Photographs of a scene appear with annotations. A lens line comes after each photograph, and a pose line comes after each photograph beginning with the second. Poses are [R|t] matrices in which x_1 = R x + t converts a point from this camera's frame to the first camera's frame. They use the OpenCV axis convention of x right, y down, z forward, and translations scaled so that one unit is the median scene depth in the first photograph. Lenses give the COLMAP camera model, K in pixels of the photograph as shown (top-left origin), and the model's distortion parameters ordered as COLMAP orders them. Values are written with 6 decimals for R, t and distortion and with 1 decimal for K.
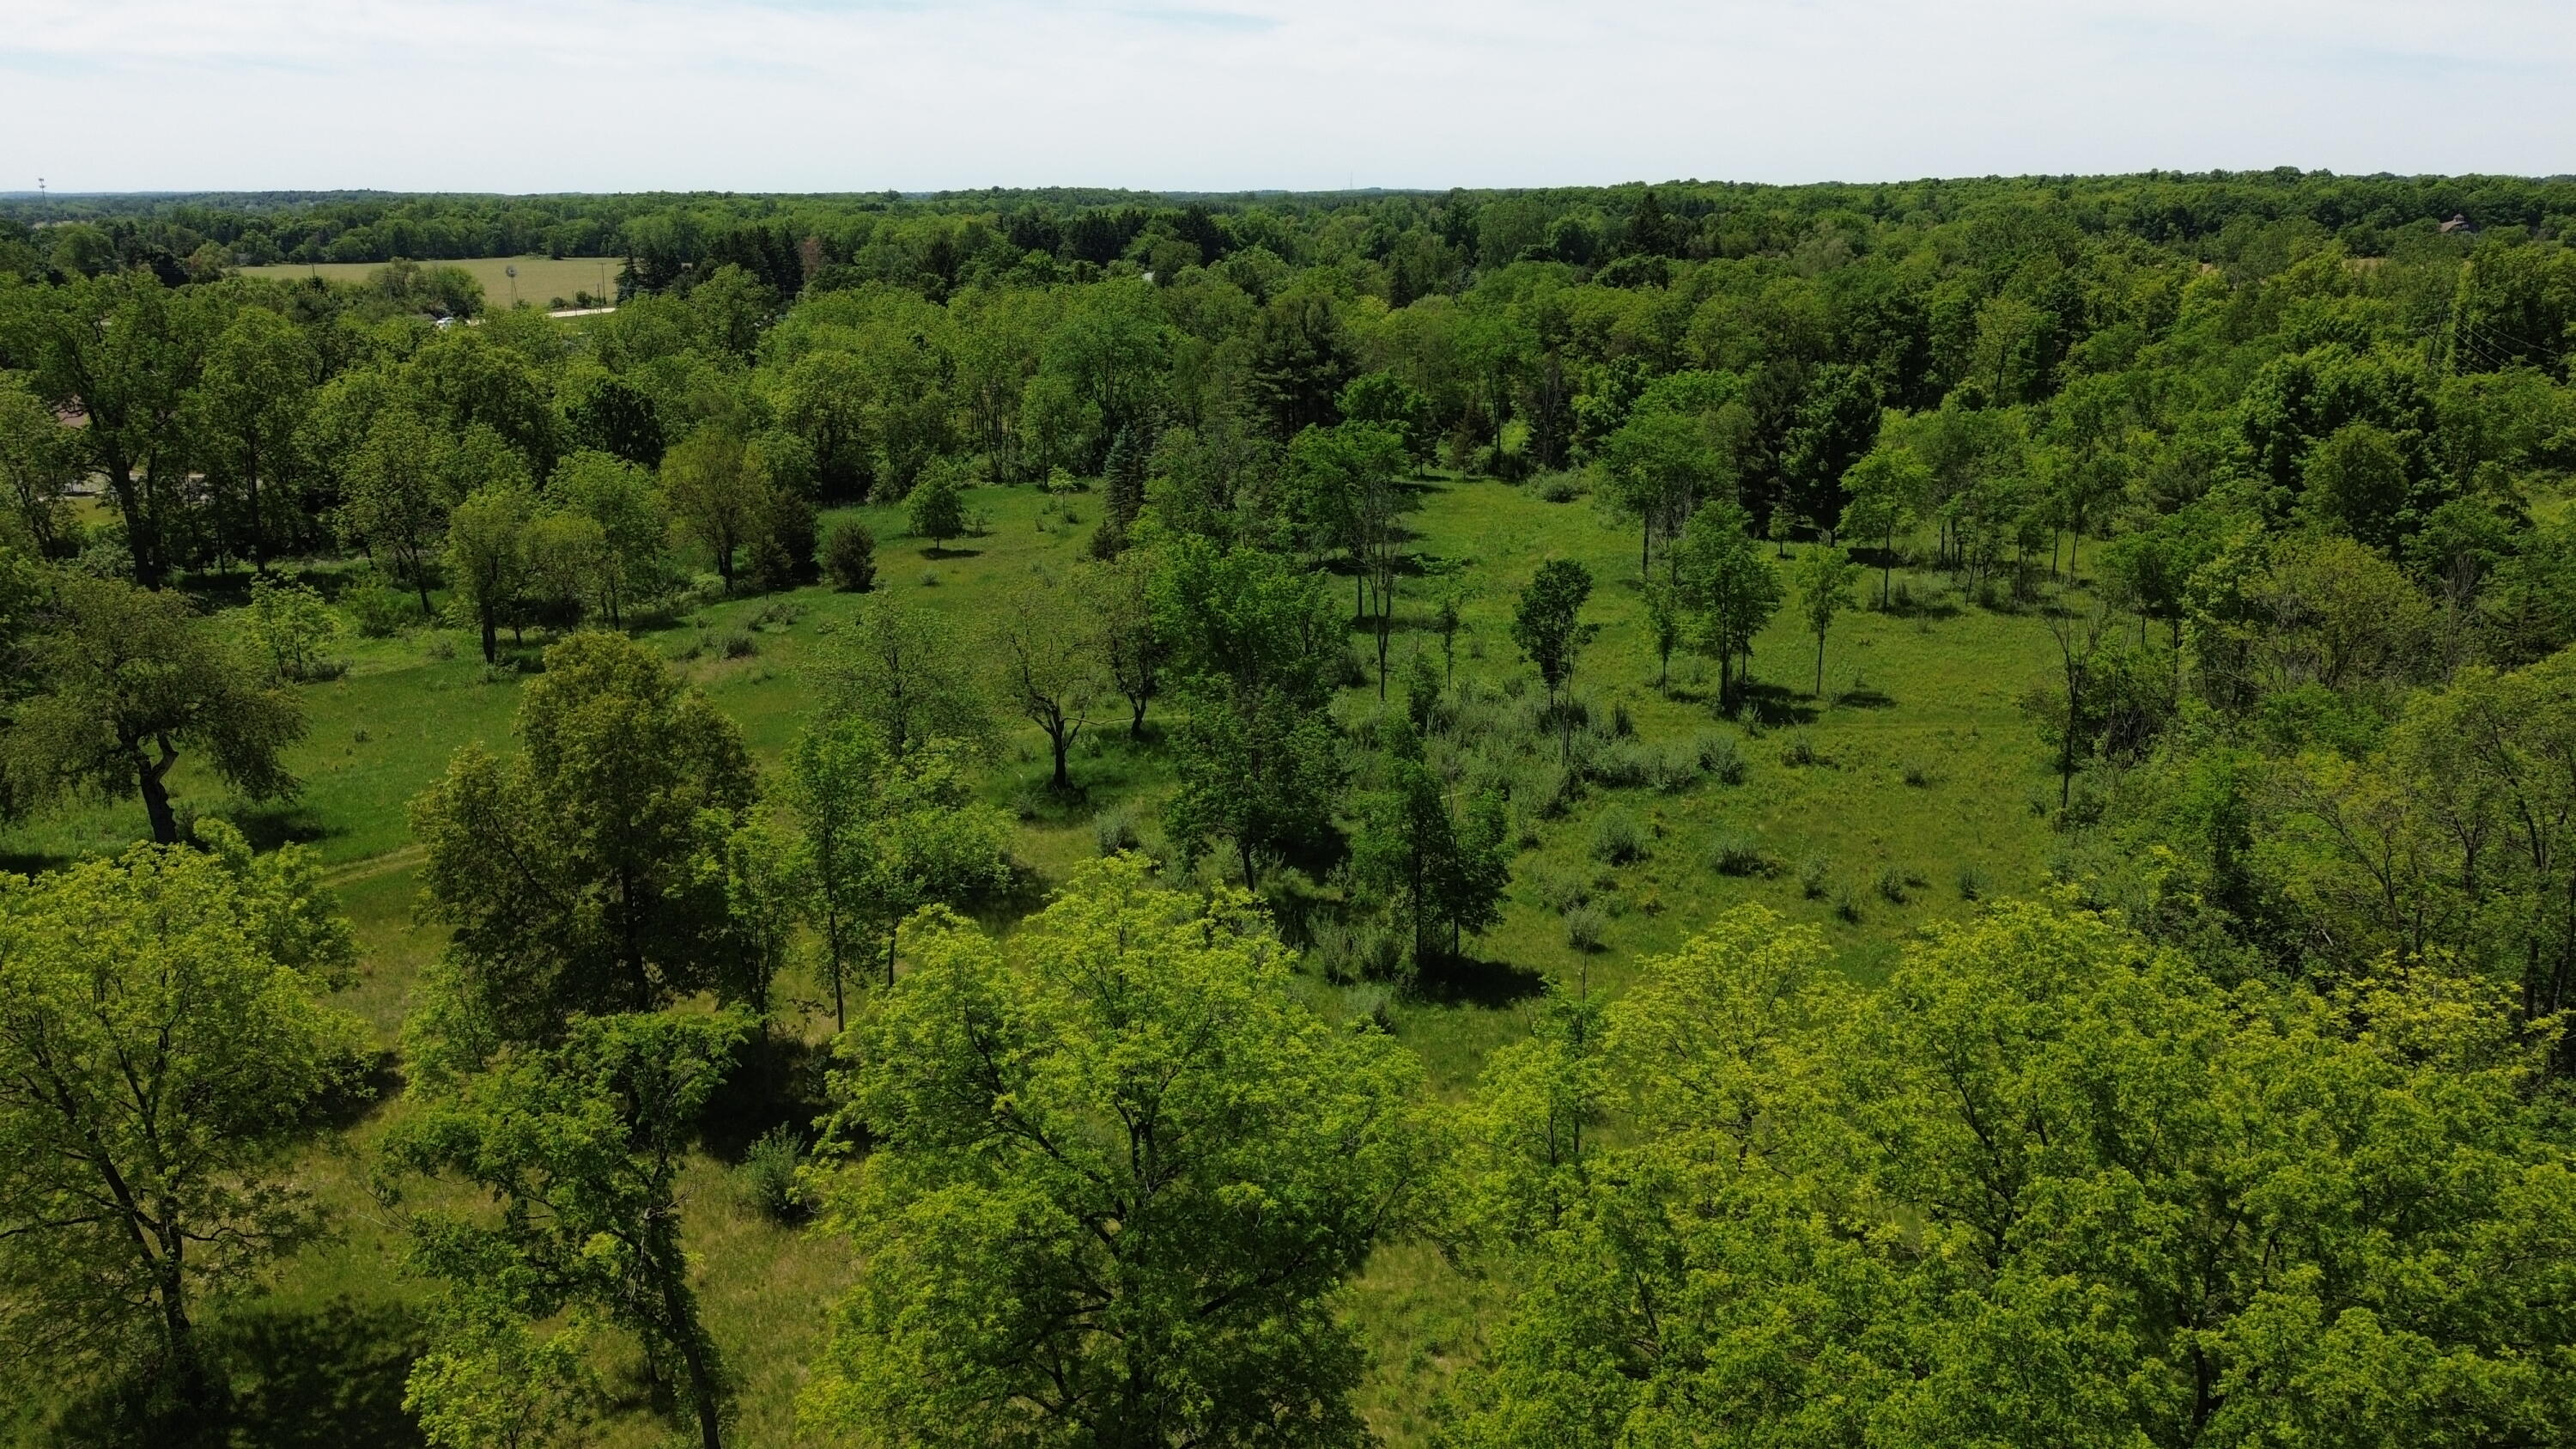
lens RADIAL K [[1825.7, 0, 1288.0], [0, 1825.7, 724.5], [0, 0, 1]] dist [0.076245, -0.072867]
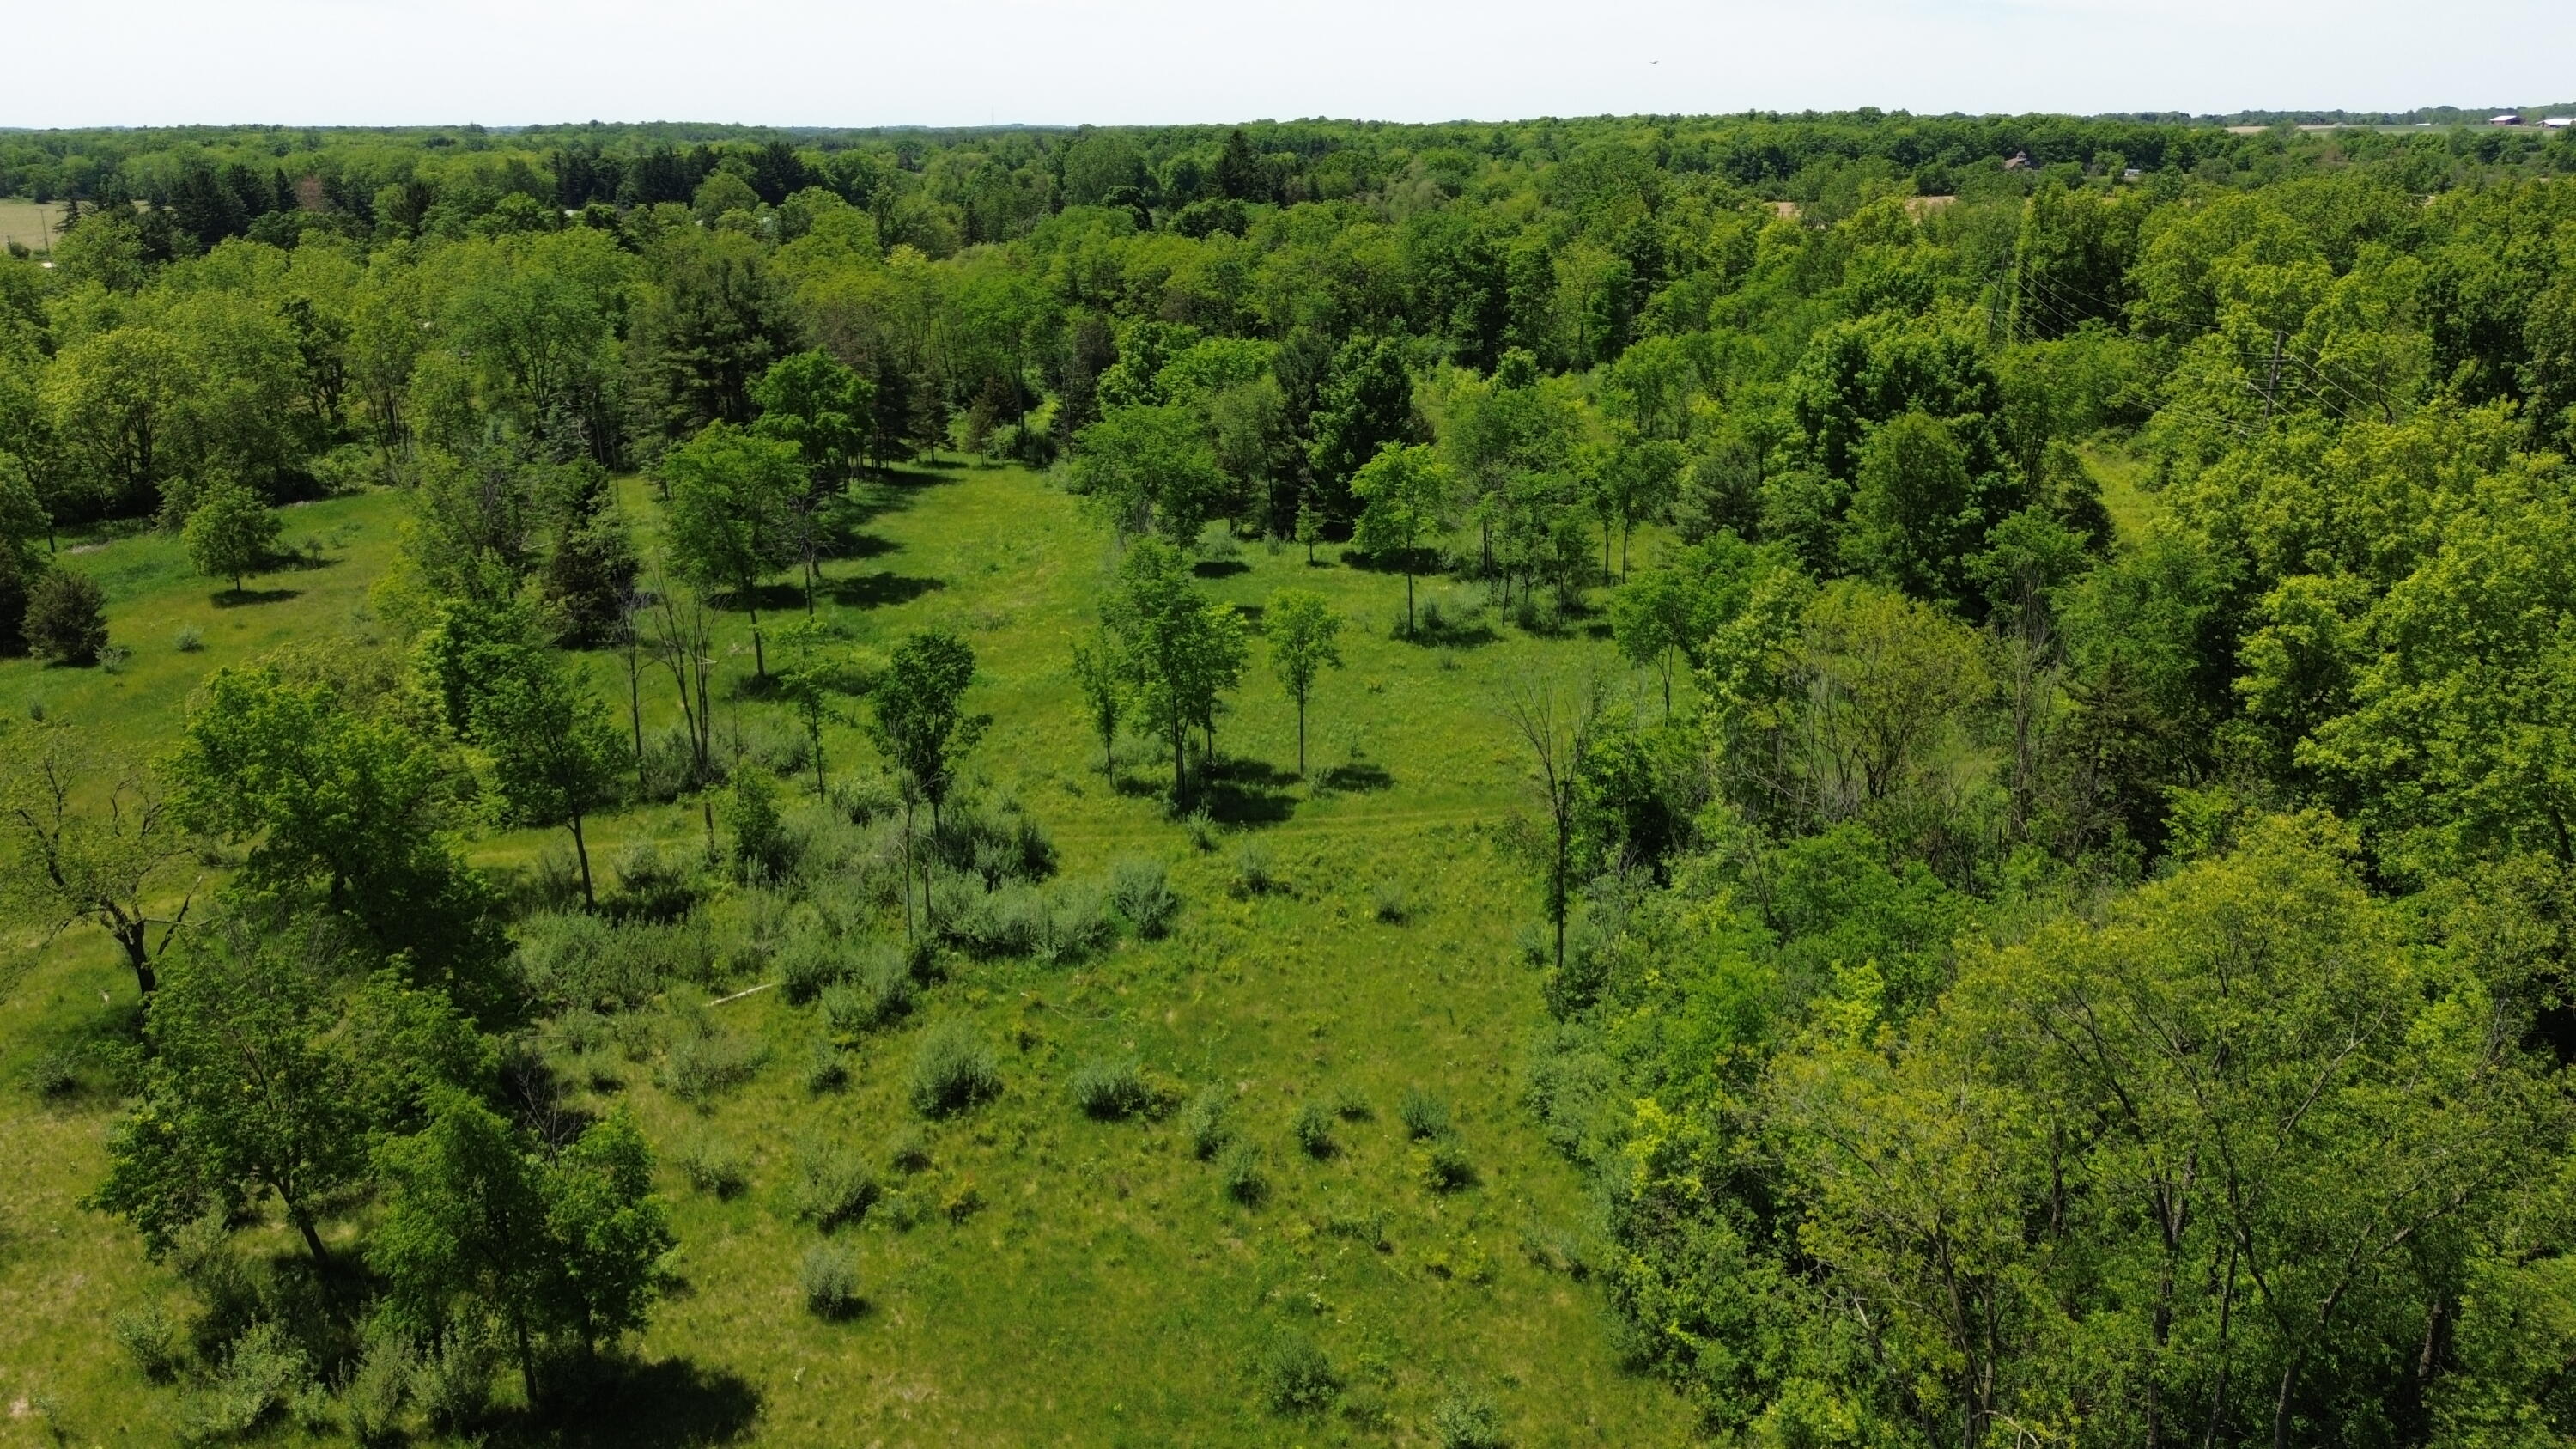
lens RADIAL K [[1825.7, 0, 1288.0], [0, 1825.7, 724.5], [0, 0, 1]] dist [0.076245, -0.072867]
pose [[0.983201, -0.056994, 0.173402, 0.100345], [0.051578, 0.998035, 0.035586, -0.044588], [-0.175089, -0.026045, 0.984208, 0.156149]]
